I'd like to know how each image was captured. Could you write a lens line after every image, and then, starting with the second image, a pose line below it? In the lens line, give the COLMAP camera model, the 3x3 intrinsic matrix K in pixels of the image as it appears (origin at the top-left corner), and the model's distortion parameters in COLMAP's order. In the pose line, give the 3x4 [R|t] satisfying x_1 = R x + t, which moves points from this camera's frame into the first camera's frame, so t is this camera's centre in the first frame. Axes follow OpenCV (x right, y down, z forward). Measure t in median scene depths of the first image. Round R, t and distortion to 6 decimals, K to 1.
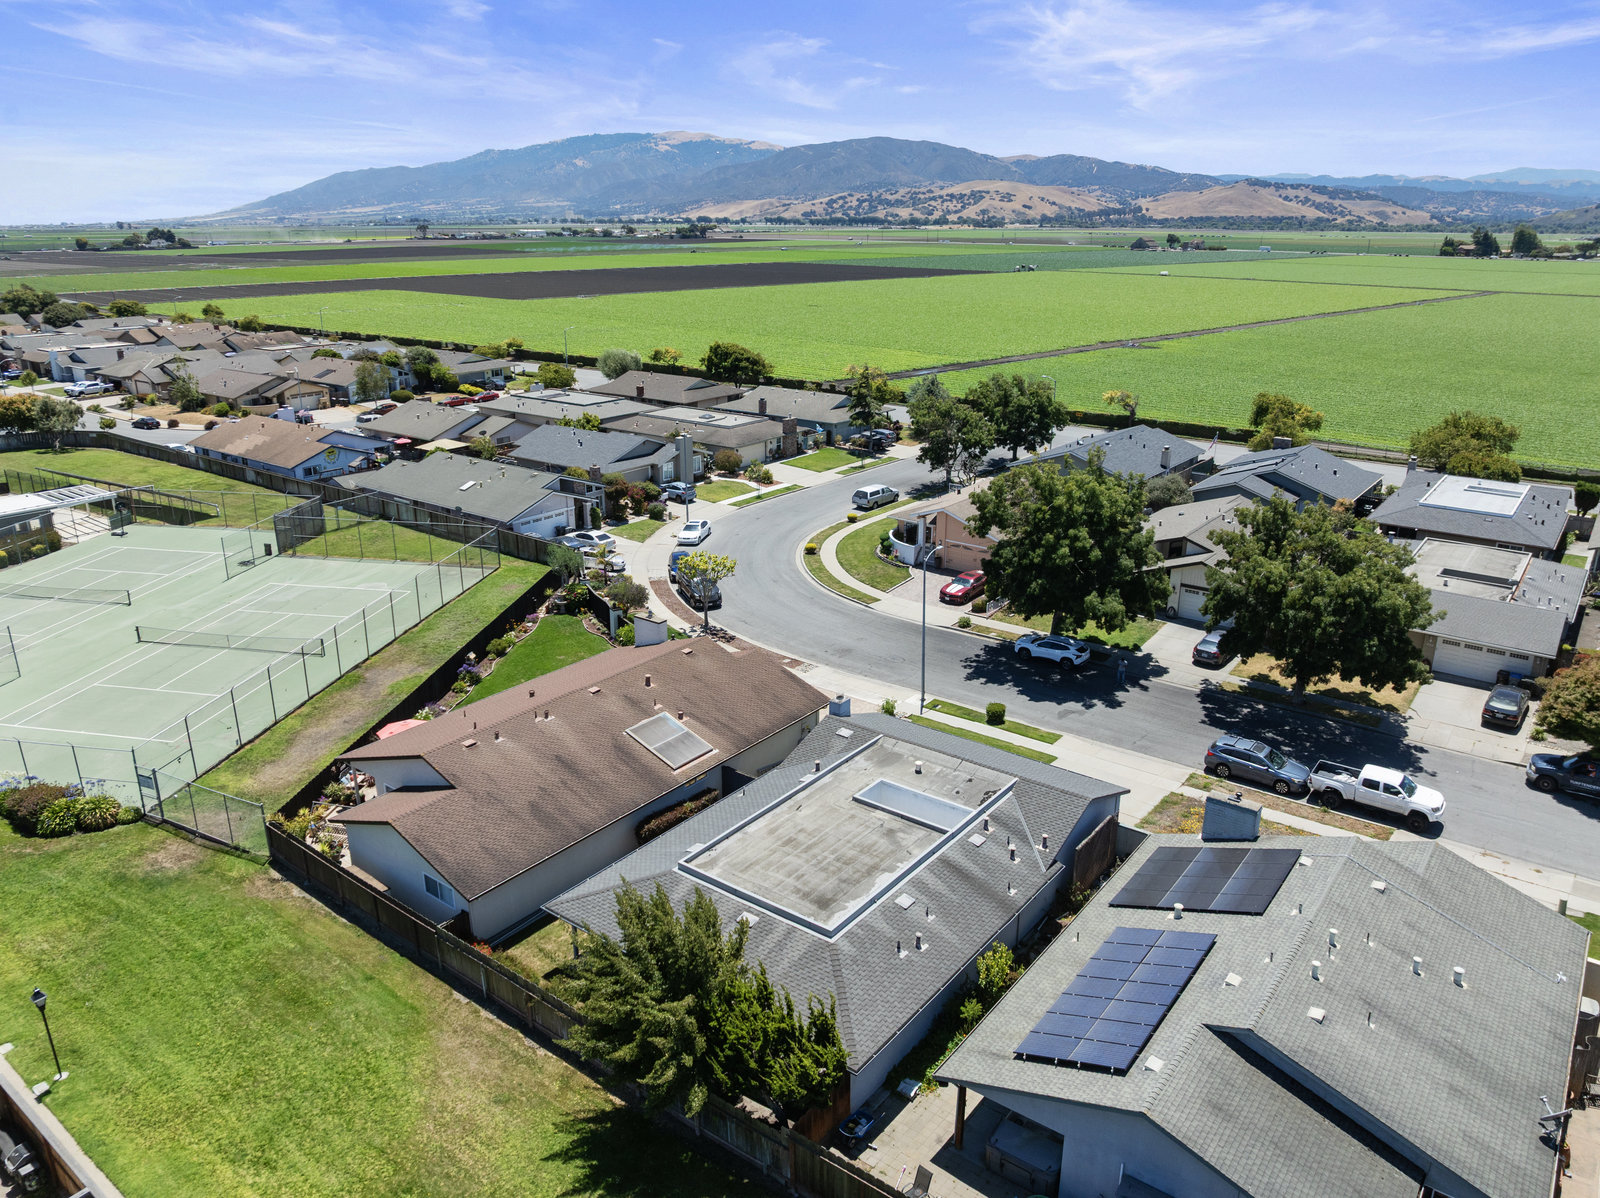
lens RADIAL K [[1124.7, 0, 805.2], [0, 1124.7, 592.3], [0, 0, 1]] dist [-0.042461, 0.011615]
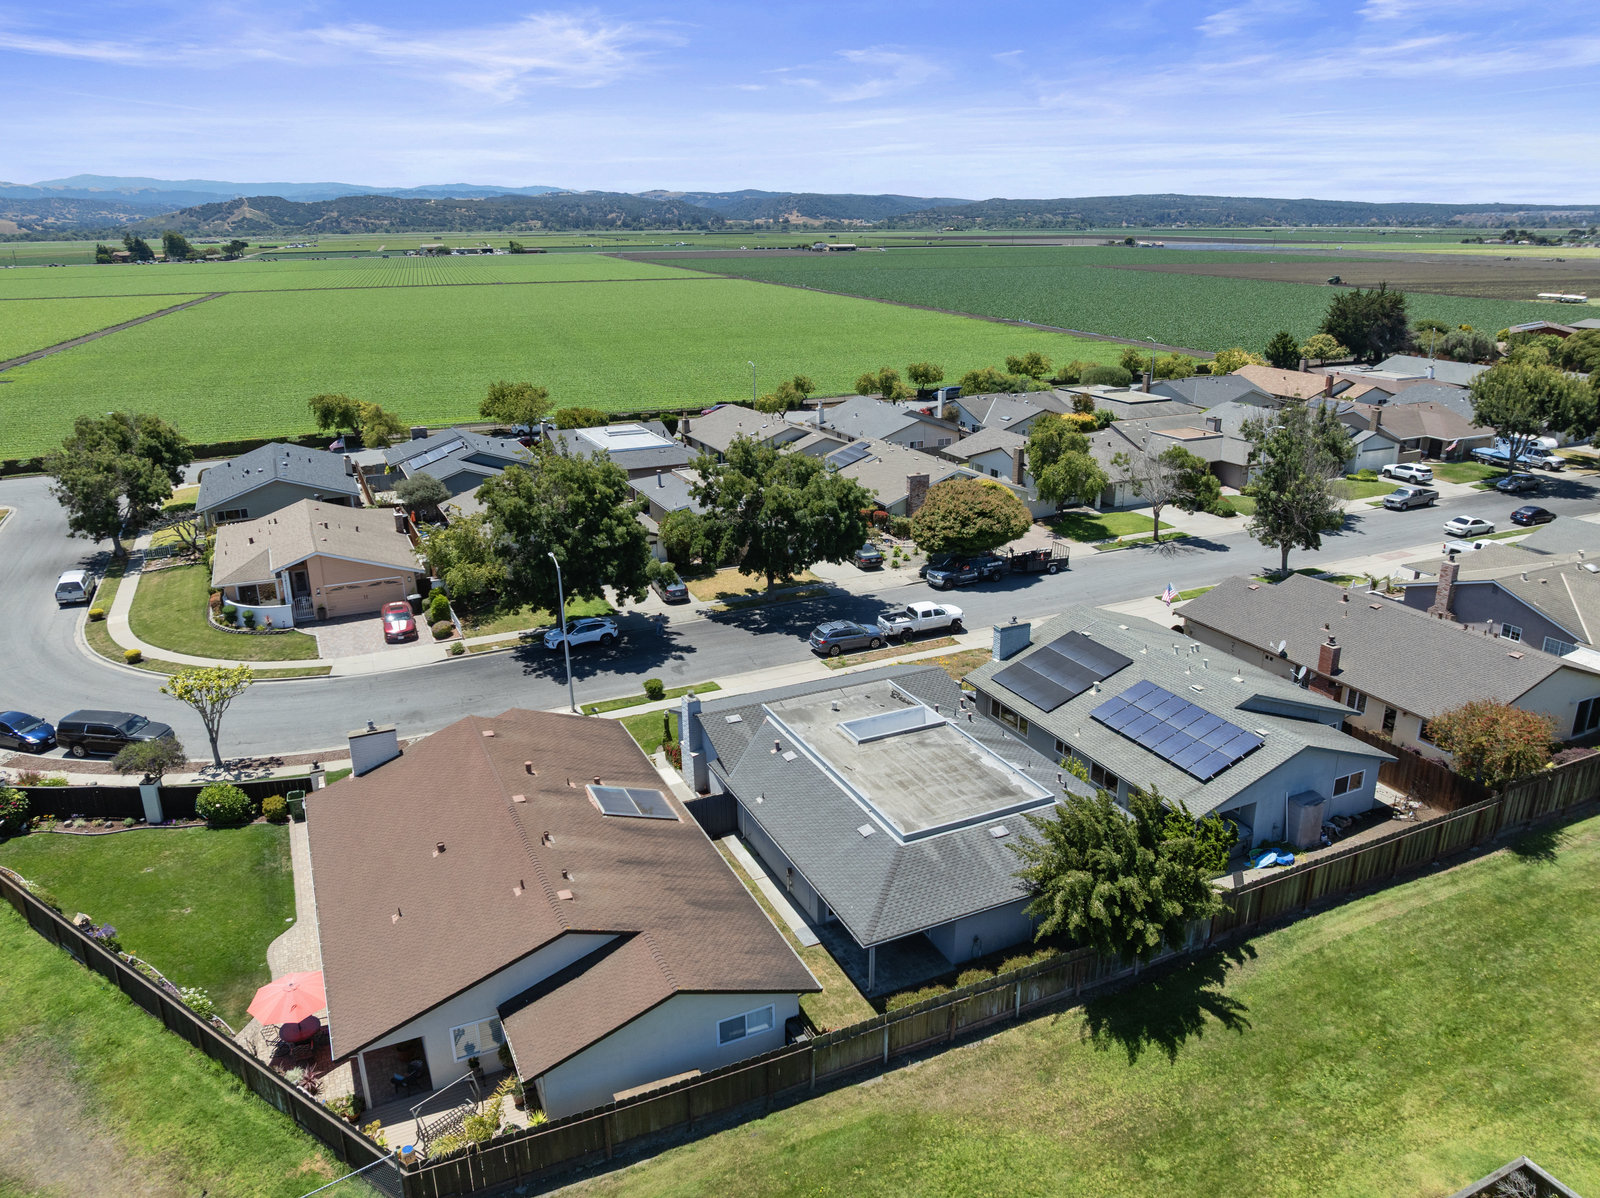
lens RADIAL K [[1124.7, 0, 805.2], [0, 1124.7, 592.3], [0, 0, 1]] dist [-0.042461, 0.011615]
pose [[0.459887, -0.285109, 0.840962, -0.480256], [0.289731, 0.943402, 0.161398, -0.081342], [-0.839381, 0.169428, 0.516463, 0.255652]]
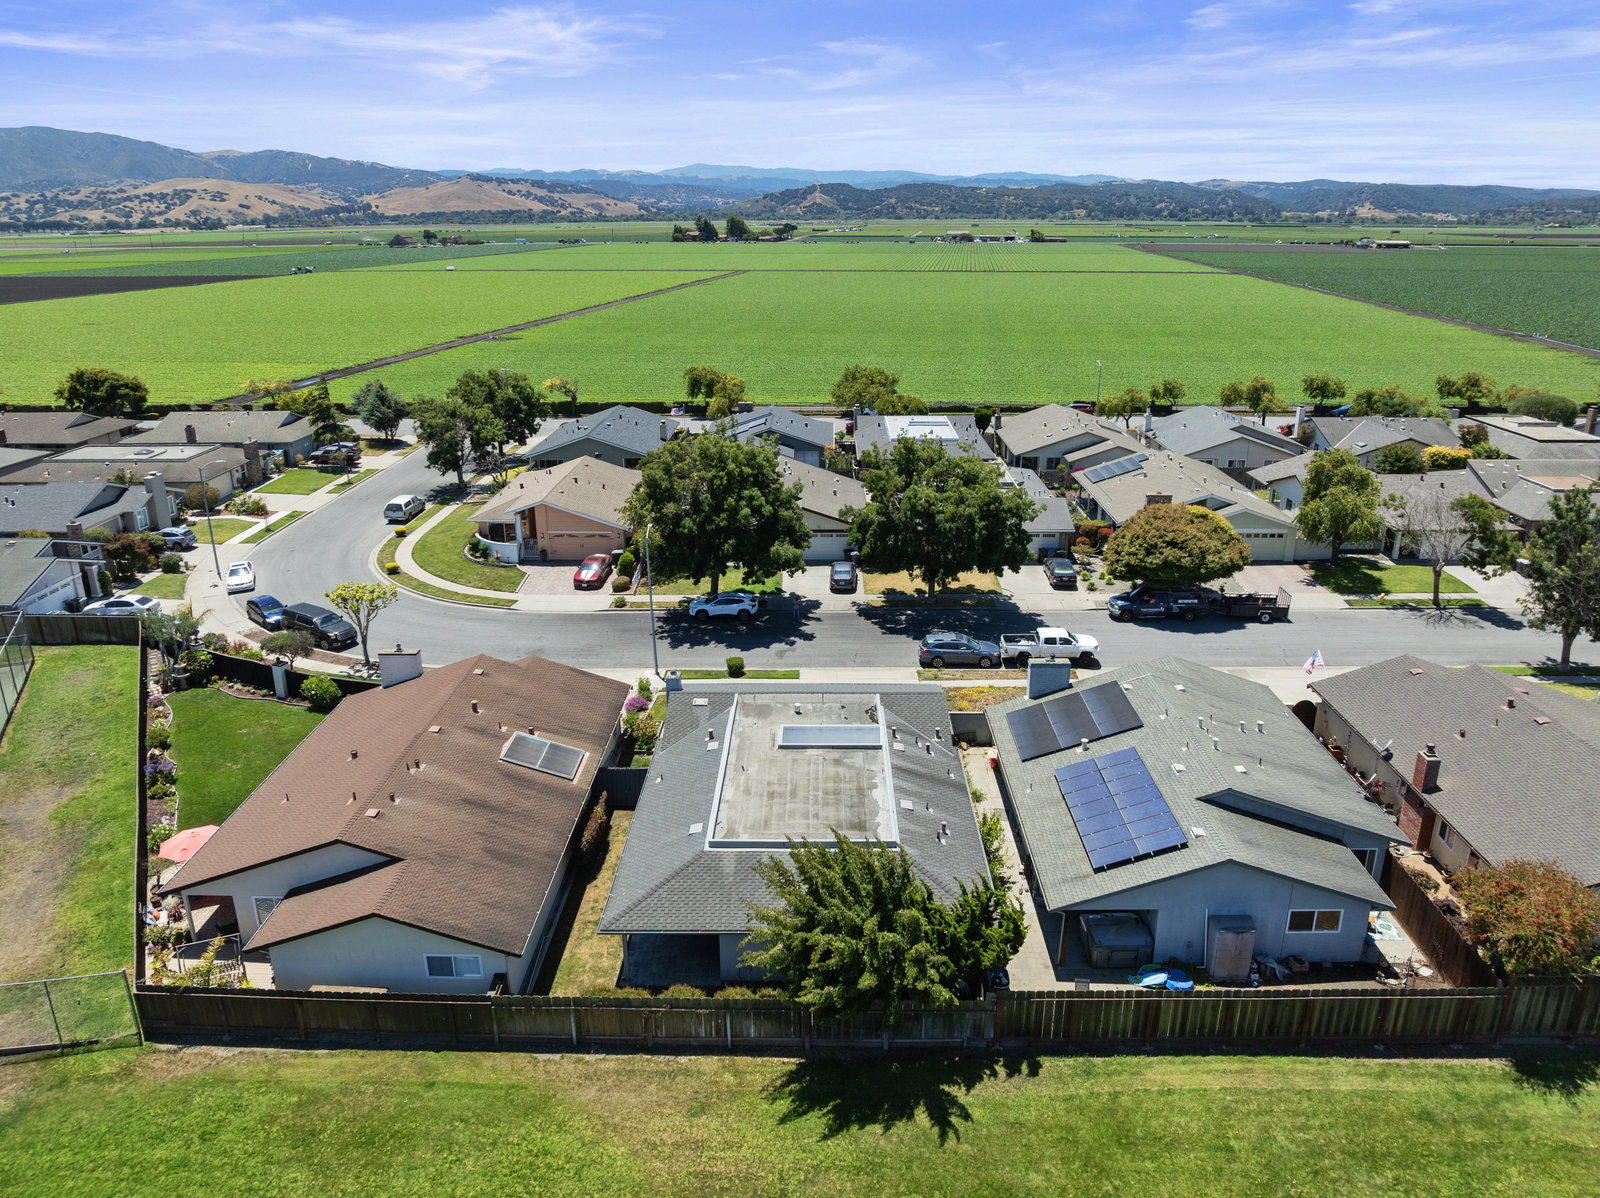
lens RADIAL K [[1124.7, 0, 805.2], [0, 1124.7, 592.3], [0, 0, 1]] dist [-0.042461, 0.011615]
pose [[0.805632, -0.195968, 0.559065, -0.285439], [0.194169, 0.978921, 0.063336, -0.013770], [-0.559692, 0.057527, 0.826701, 0.049664]]
